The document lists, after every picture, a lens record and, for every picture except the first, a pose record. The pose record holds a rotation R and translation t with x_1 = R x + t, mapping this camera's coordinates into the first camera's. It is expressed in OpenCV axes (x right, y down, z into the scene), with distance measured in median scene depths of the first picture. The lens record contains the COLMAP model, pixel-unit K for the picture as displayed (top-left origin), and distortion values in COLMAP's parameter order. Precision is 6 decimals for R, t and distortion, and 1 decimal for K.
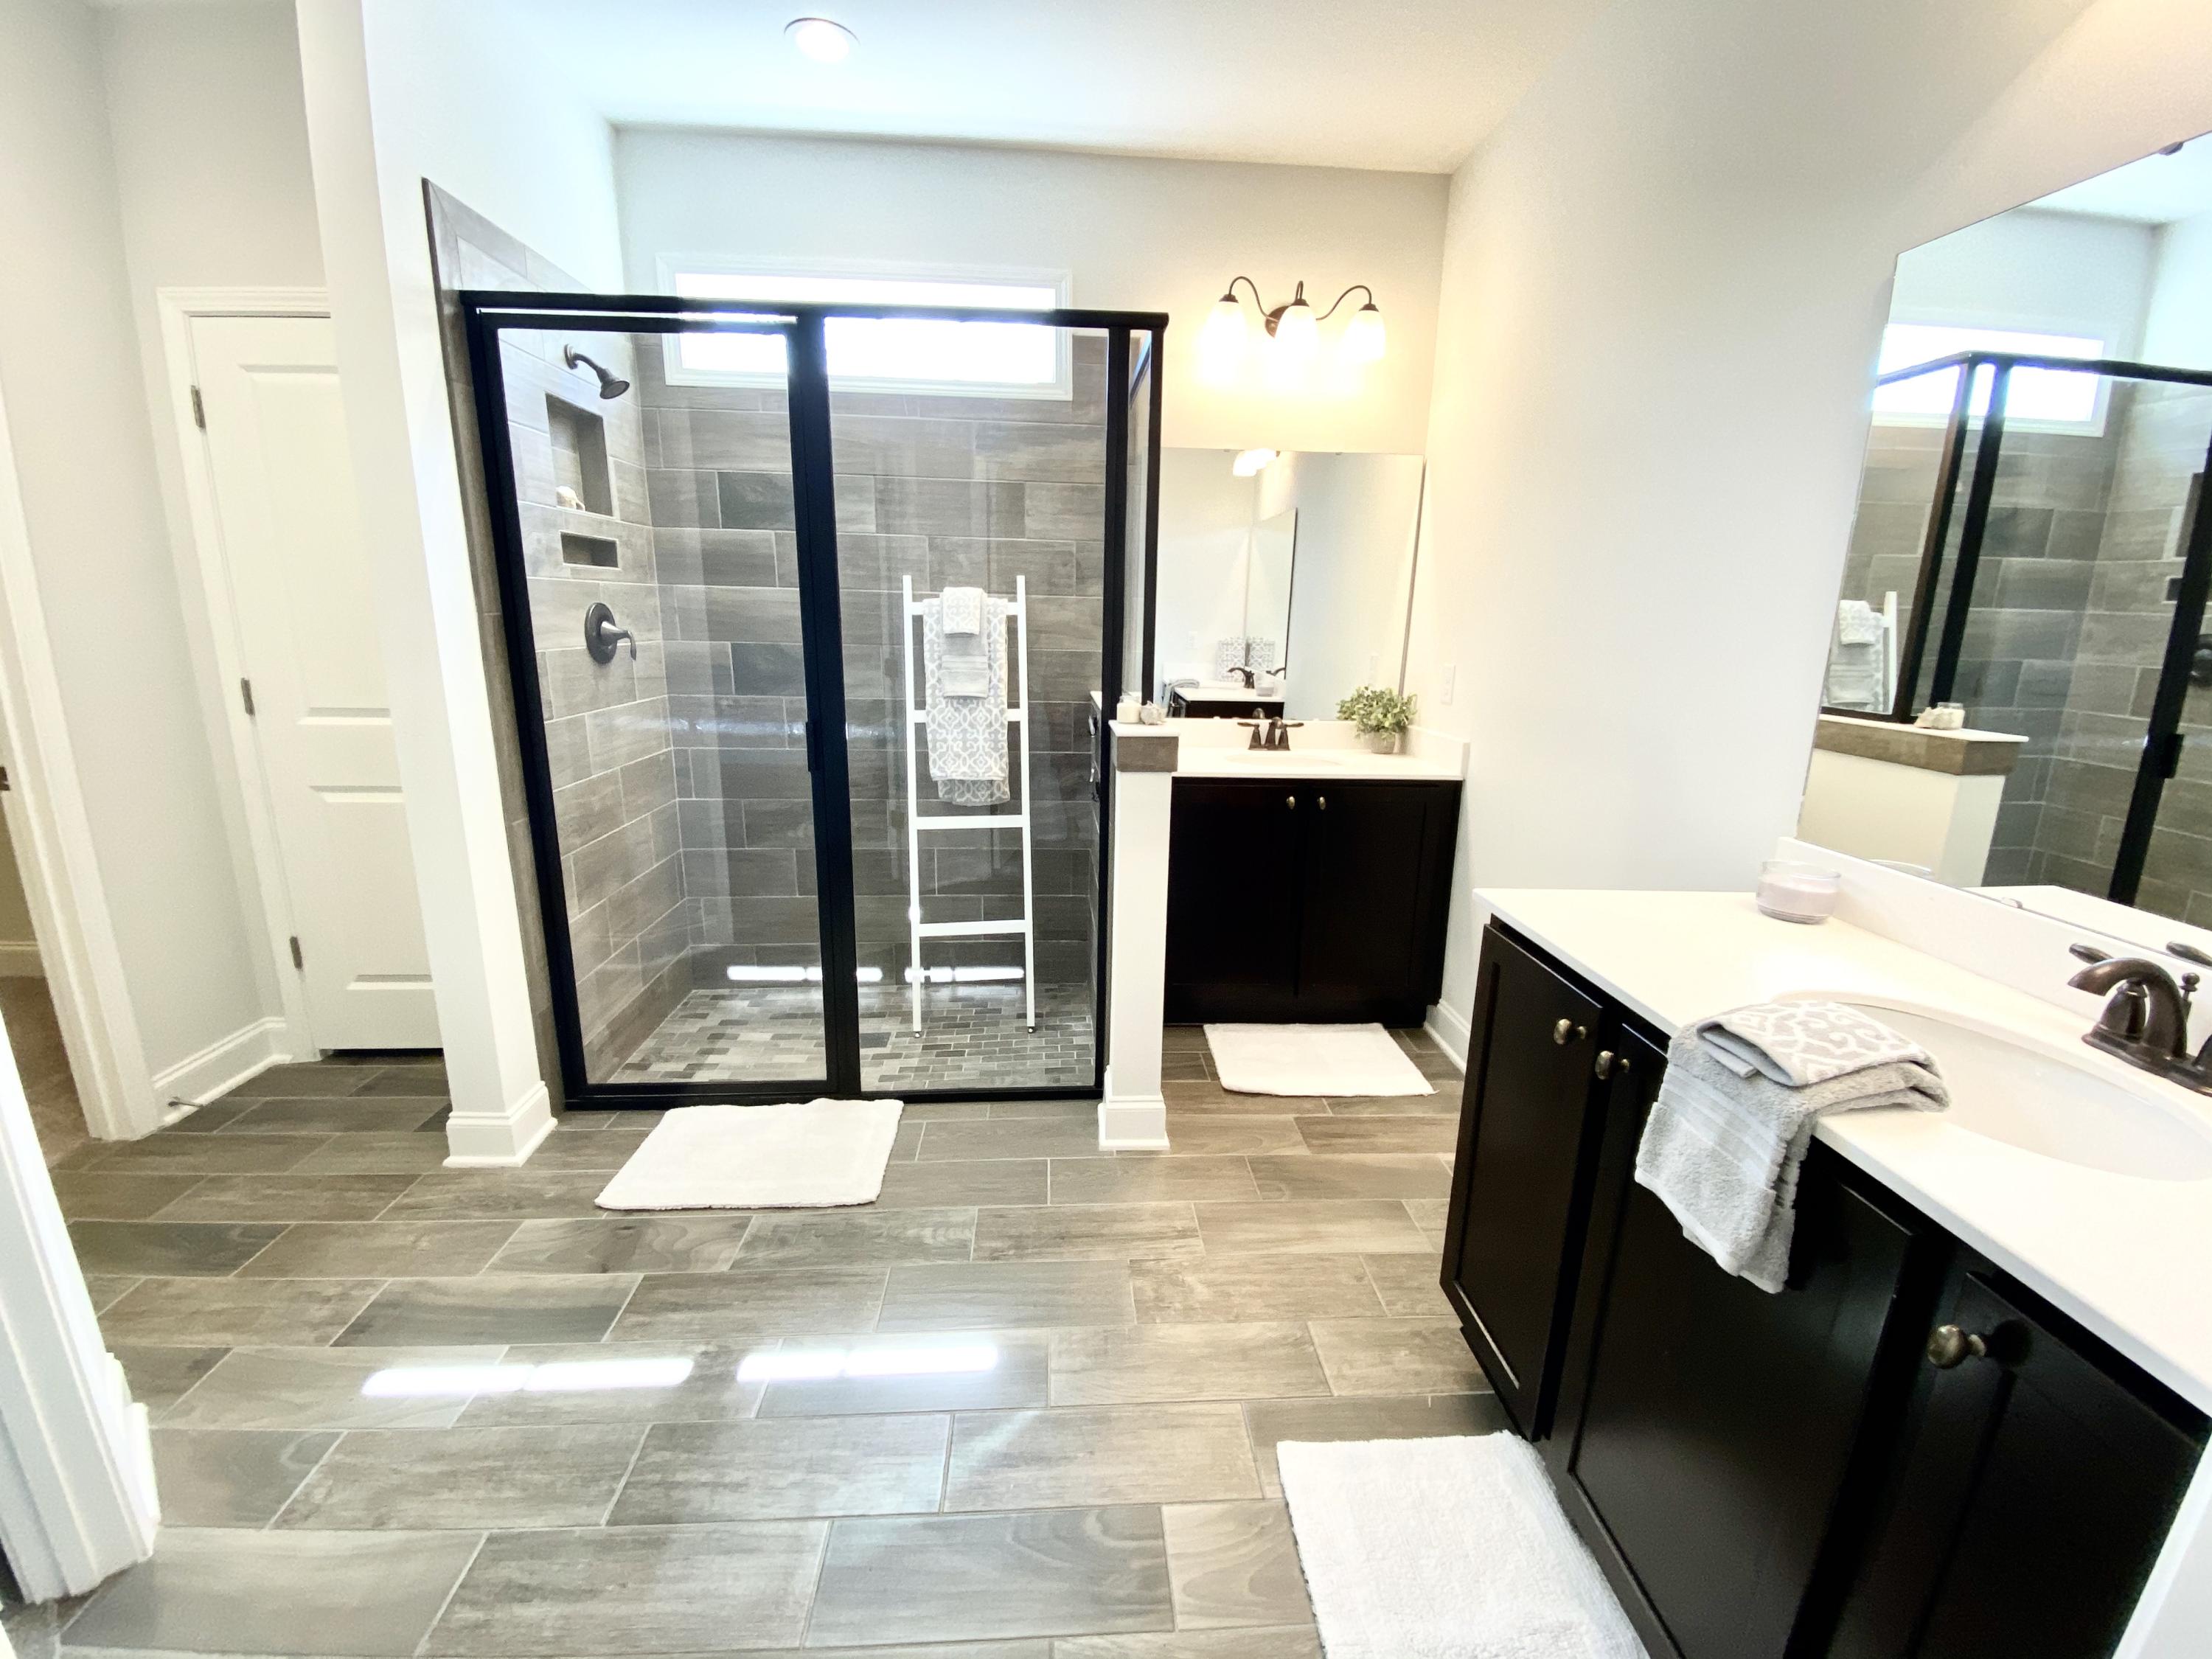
lens RADIAL K [[902.6, 0, 1116.9], [0, 902.6, 833.9], [0, 0, 1]] dist [0.015462, -0.017515]
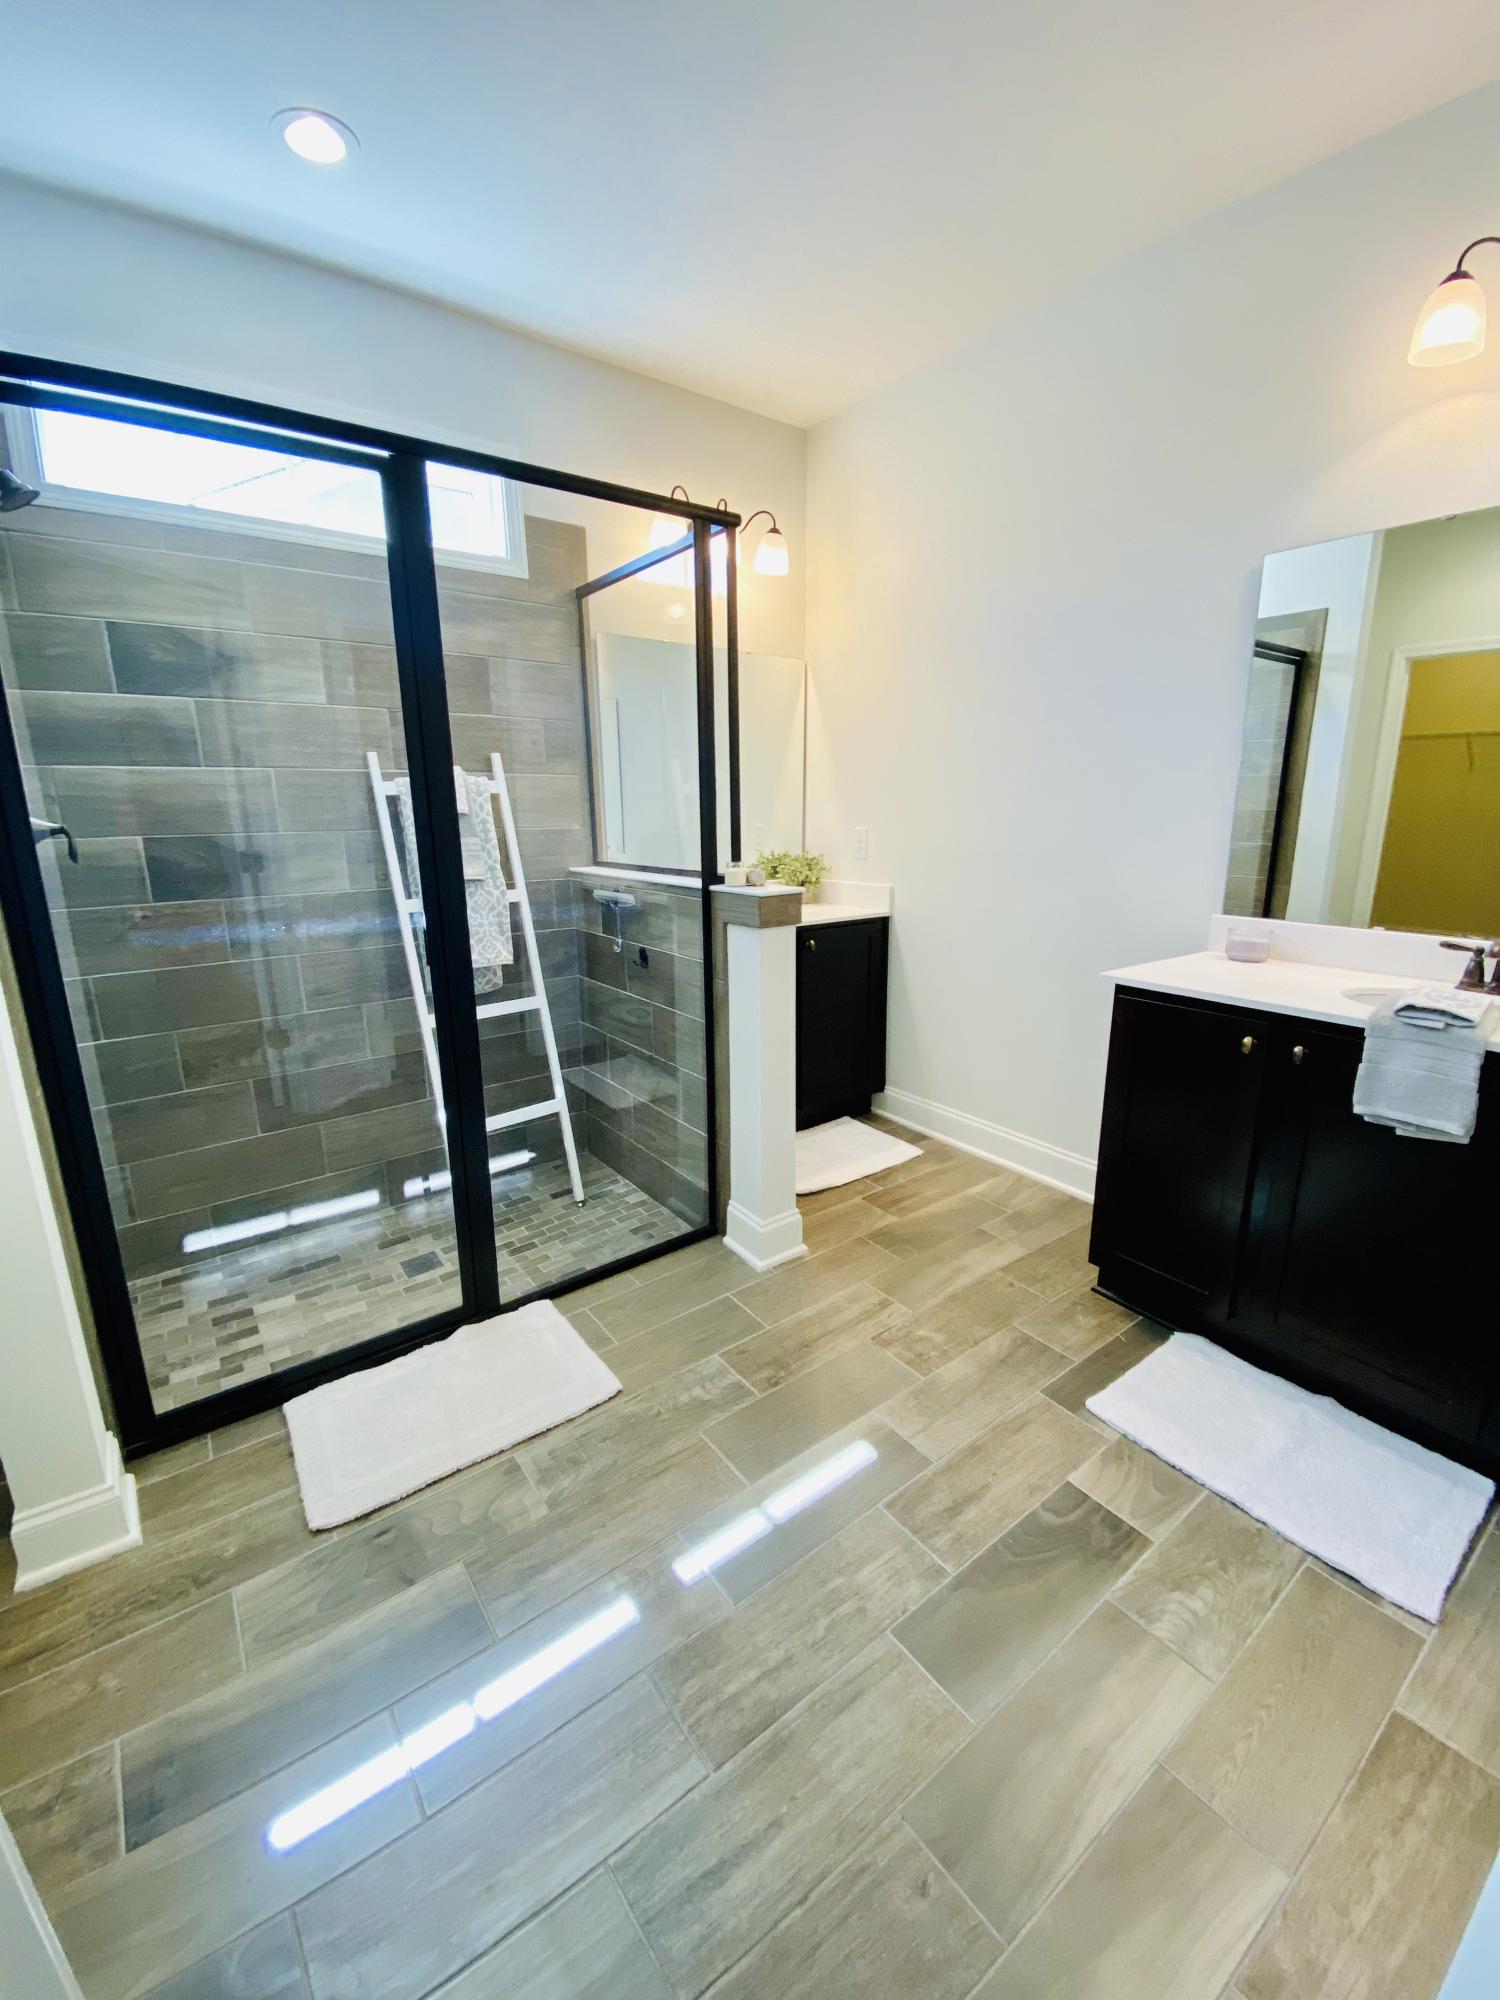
lens RADIAL K [[816.1, 0, 767.1], [0, 816.1, 1001.6], [0, 0, 1]] dist [0.015462, -0.017515]
pose [[0.833041, -0.158006, 0.530167, -0.404985], [0.154122, 0.986688, 0.051894, -0.022806], [-0.531309, 0.038481, 0.846303, 0.112387]]
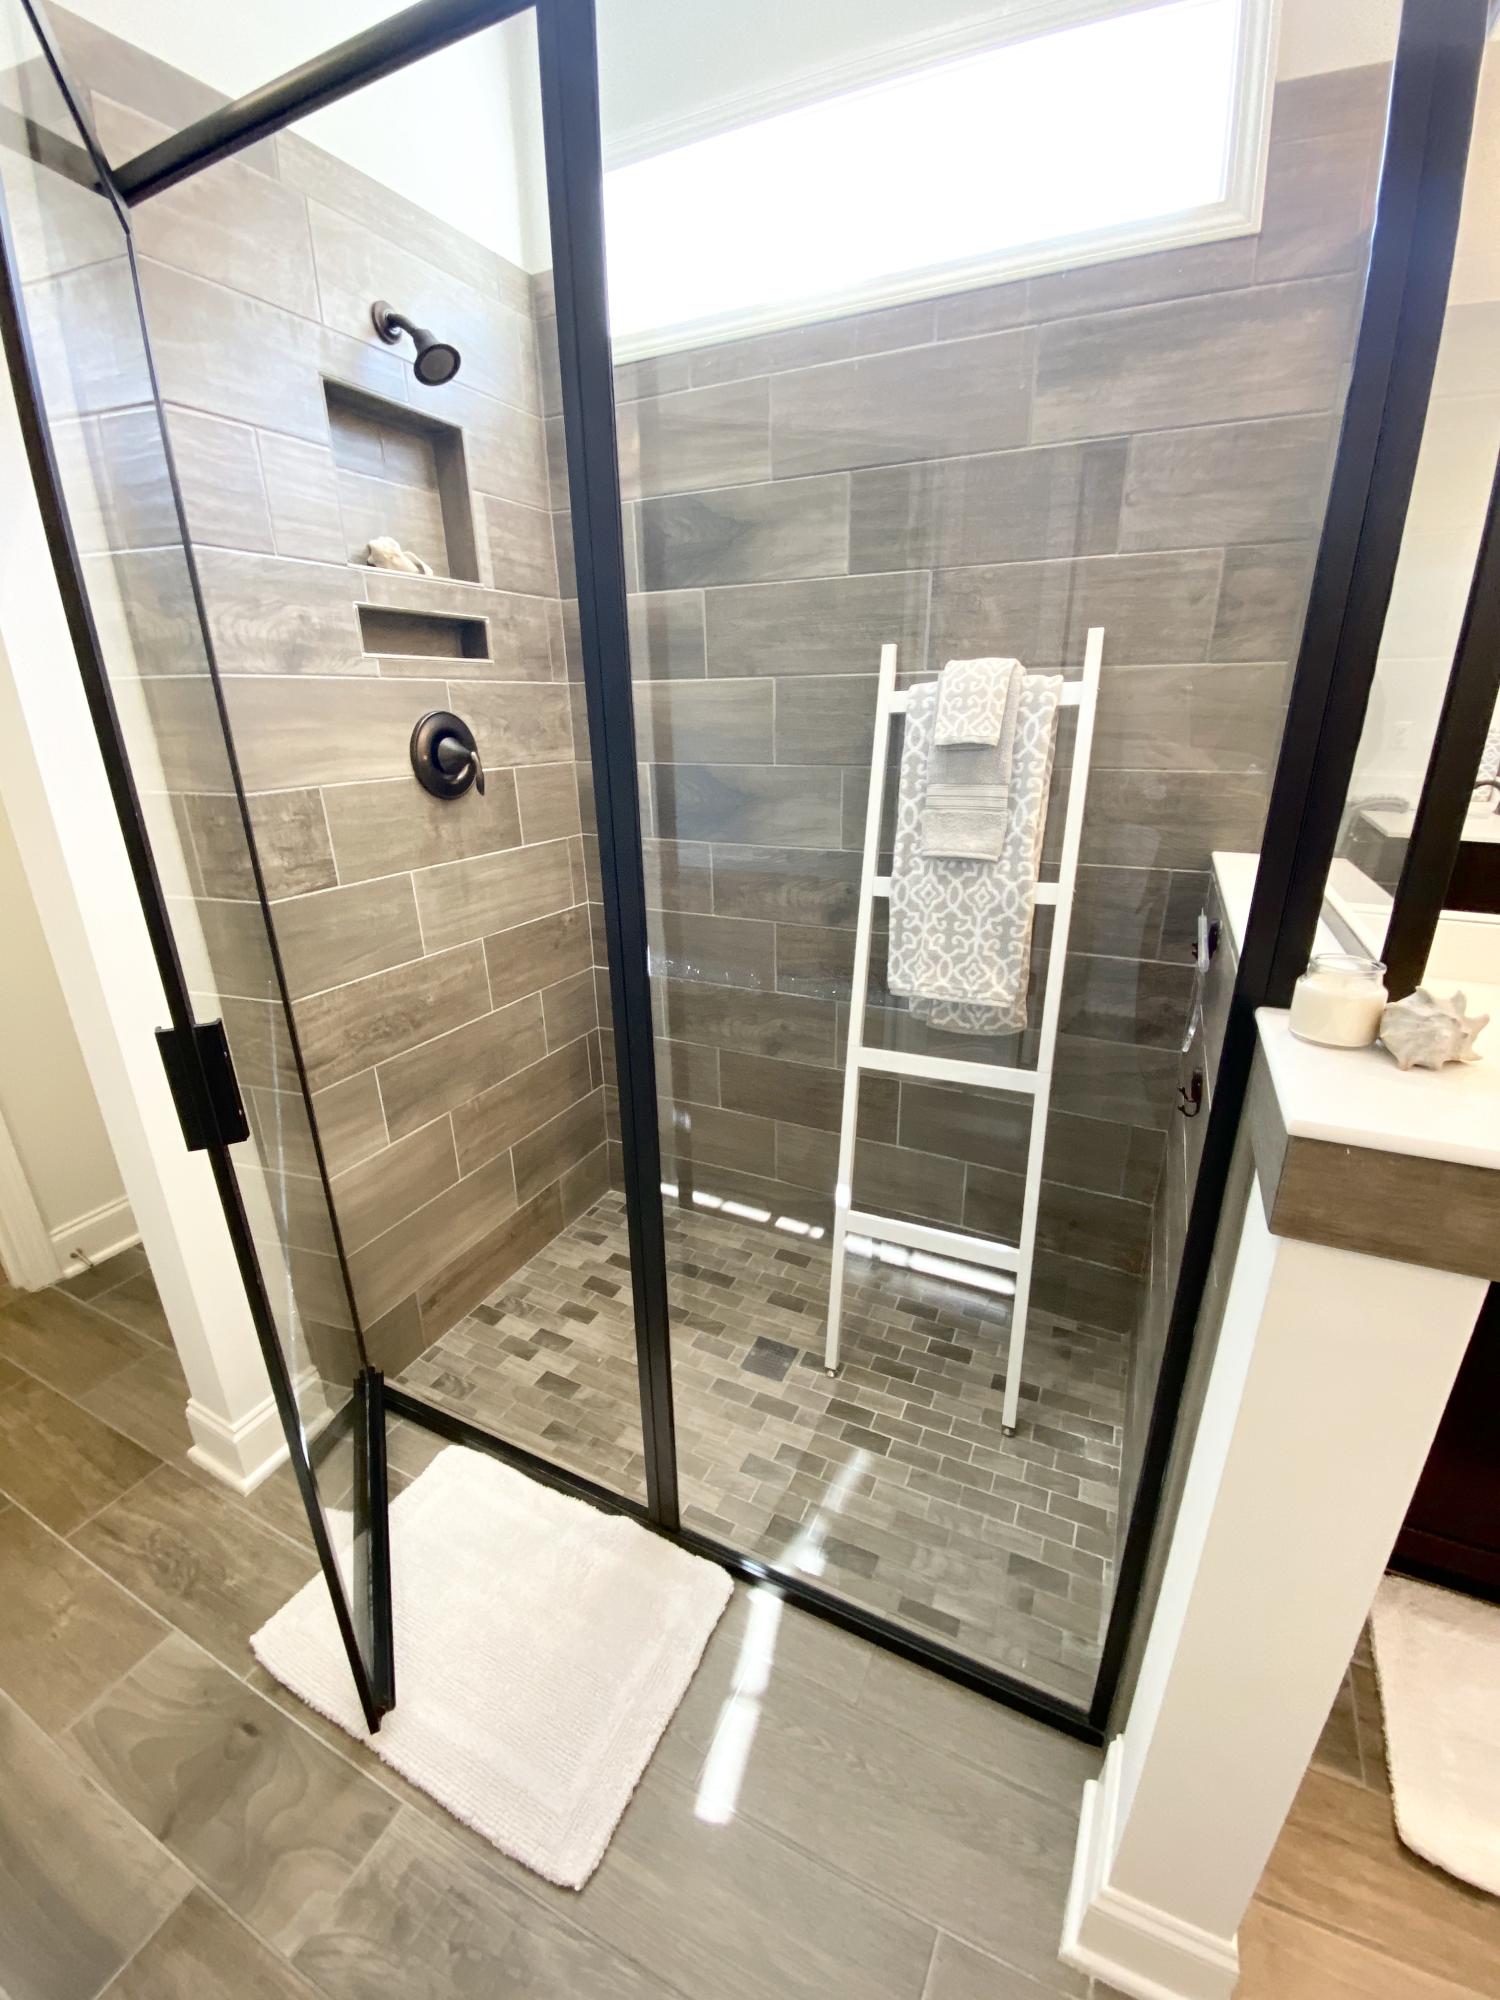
lens RADIAL K [[816.1, 0, 755.6], [0, 816.1, 1004.2], [0, 0, 1]] dist [0.015462, -0.017515]
pose [[0.866559, 0.137222, -0.479839, -0.020234], [-0.085413, 0.988050, 0.128306, -0.122909], [0.491711, -0.070200, 0.867924, 0.511539]]
